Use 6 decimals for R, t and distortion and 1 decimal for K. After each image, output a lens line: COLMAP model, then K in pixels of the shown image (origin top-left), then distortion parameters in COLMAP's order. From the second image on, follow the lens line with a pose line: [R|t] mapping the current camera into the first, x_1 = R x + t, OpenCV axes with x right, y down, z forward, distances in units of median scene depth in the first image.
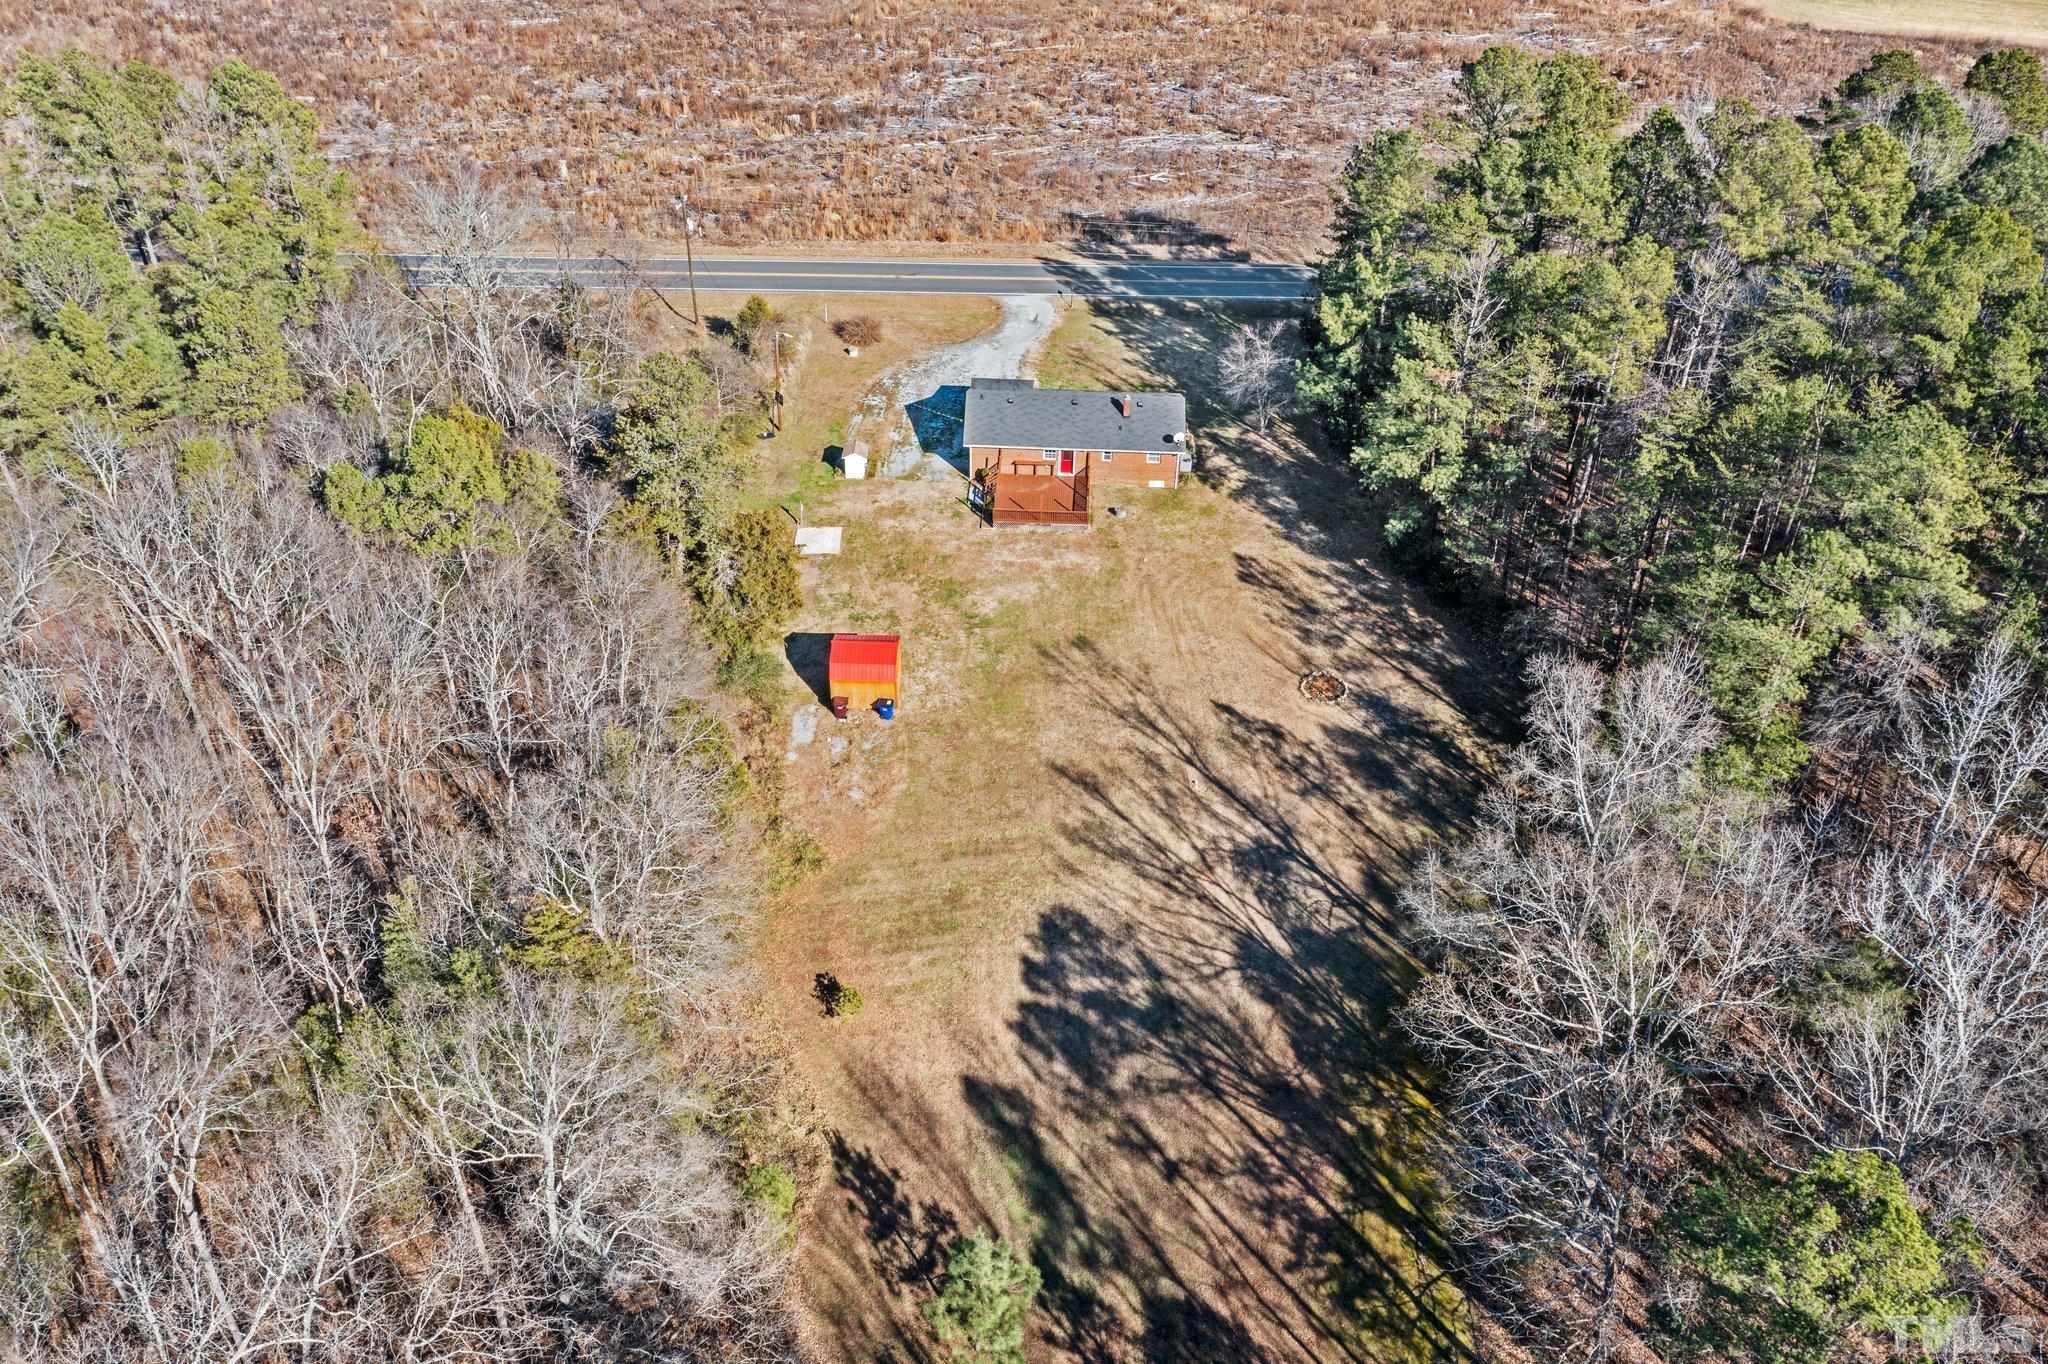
lens RADIAL K [[1617.1, 0, 1018.3], [0, 1617.1, 680.1], [0, 0, 1]] dist [-0.002245, 0.004145]
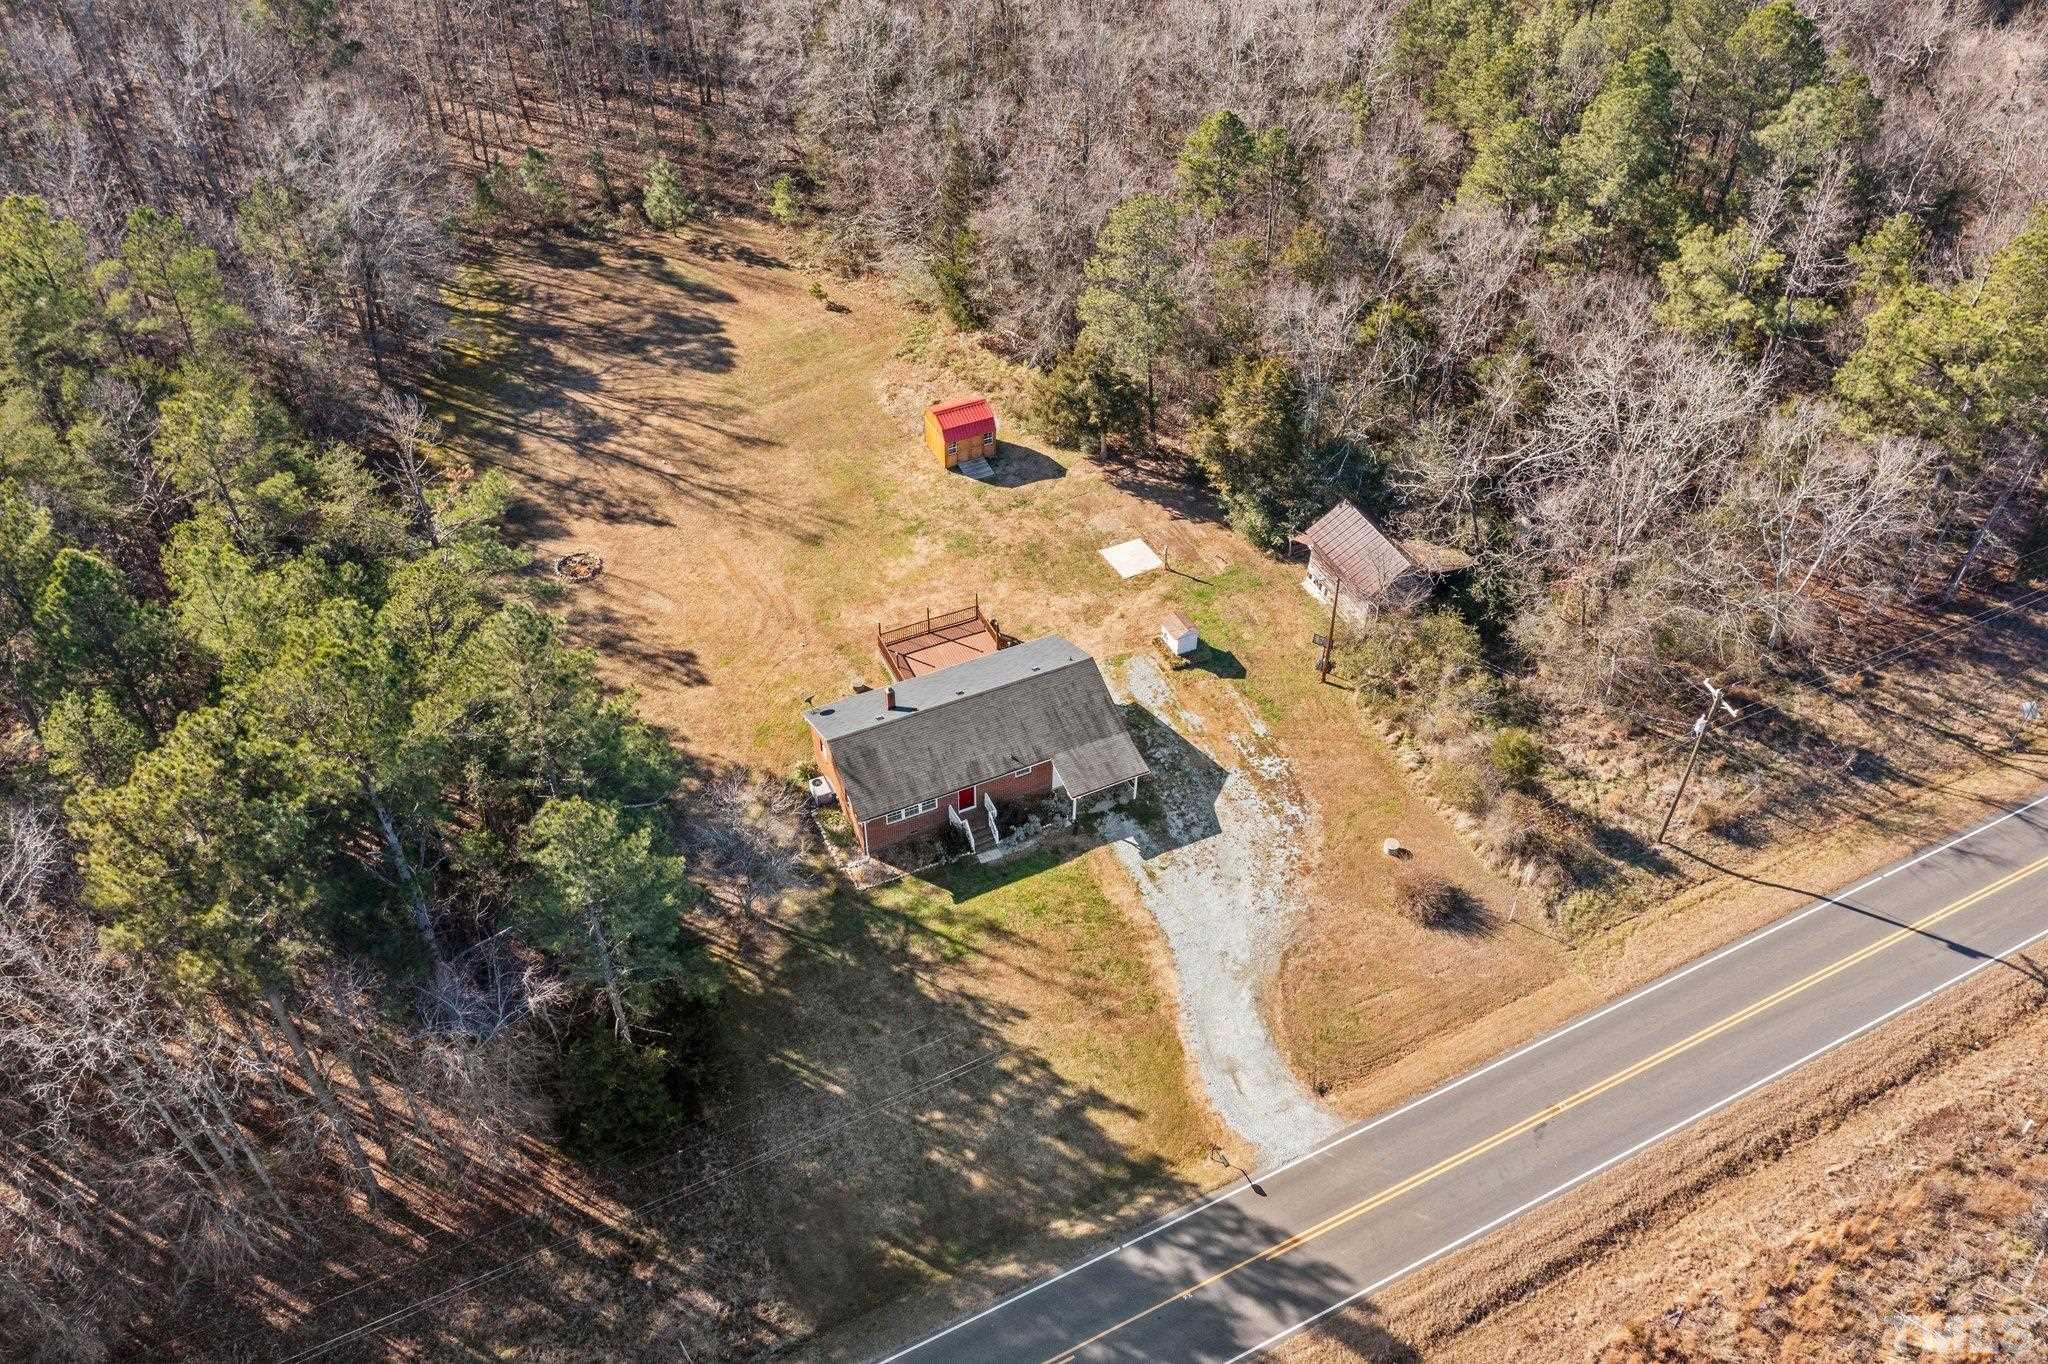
lens RADIAL K [[1617.1, 0, 1018.3], [0, 1617.1, 680.1], [0, 0, 1]] dist [-0.002245, 0.004145]
pose [[-0.891185, 0.294135, -0.345361, 0.353816], [-0.290302, 0.215233, 0.932416, -1.164073], [0.348589, 0.931214, -0.106425, 1.420803]]
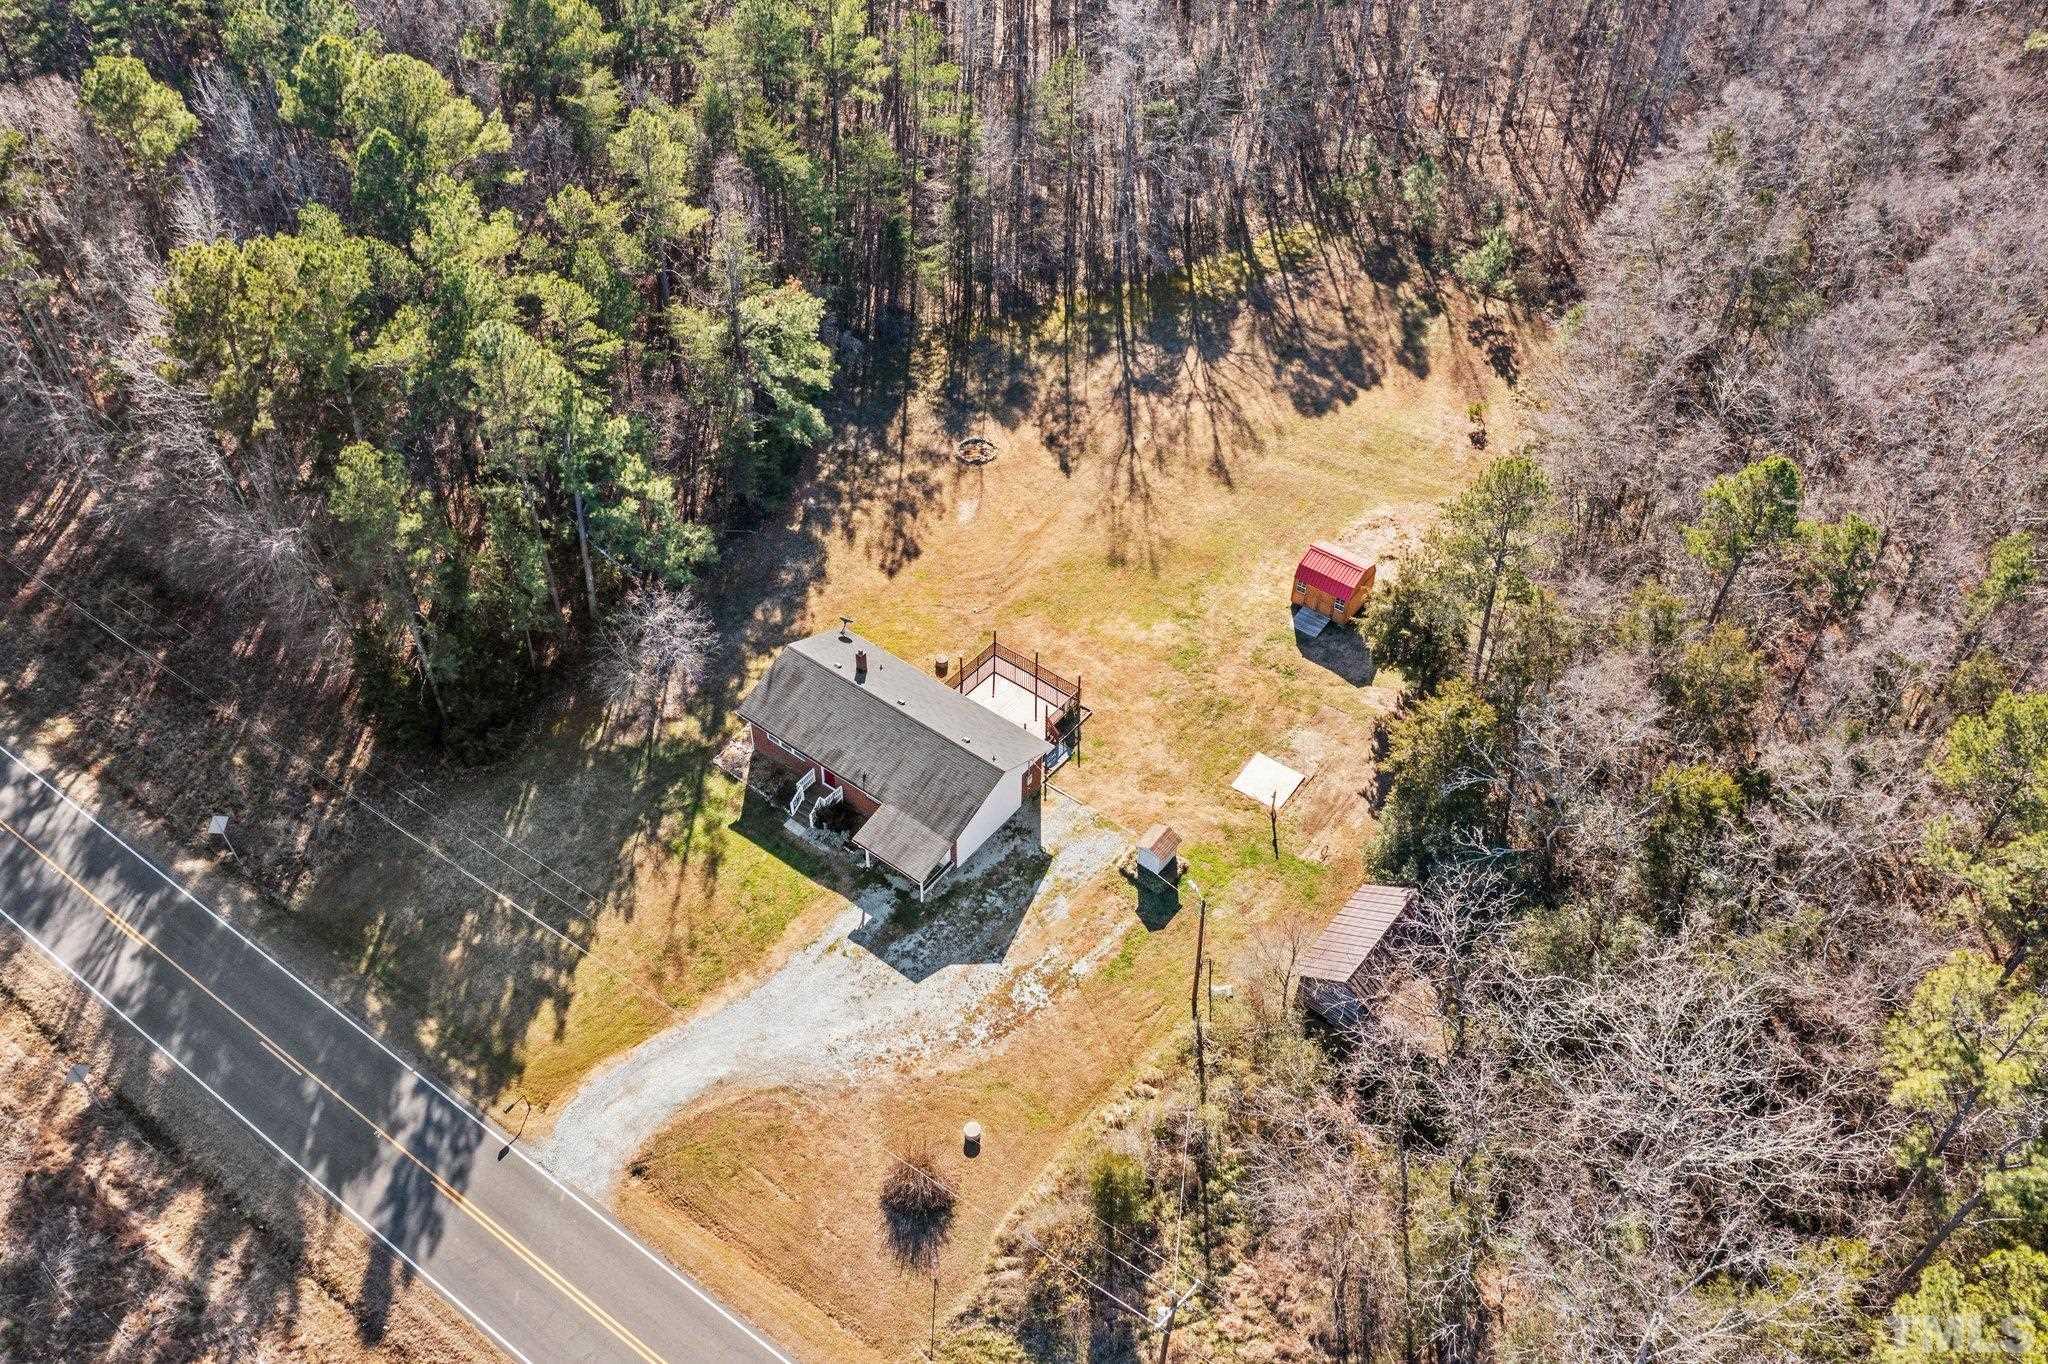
lens RADIAL K [[1617.1, 0, 1018.3], [0, 1617.1, 680.1], [0, 0, 1]] dist [-0.002245, 0.004145]
pose [[-0.812772, -0.430135, 0.392920, -0.404143], [0.328827, 0.218033, 0.918877, -1.130781], [-0.480910, 0.876040, -0.035771, 1.298786]]
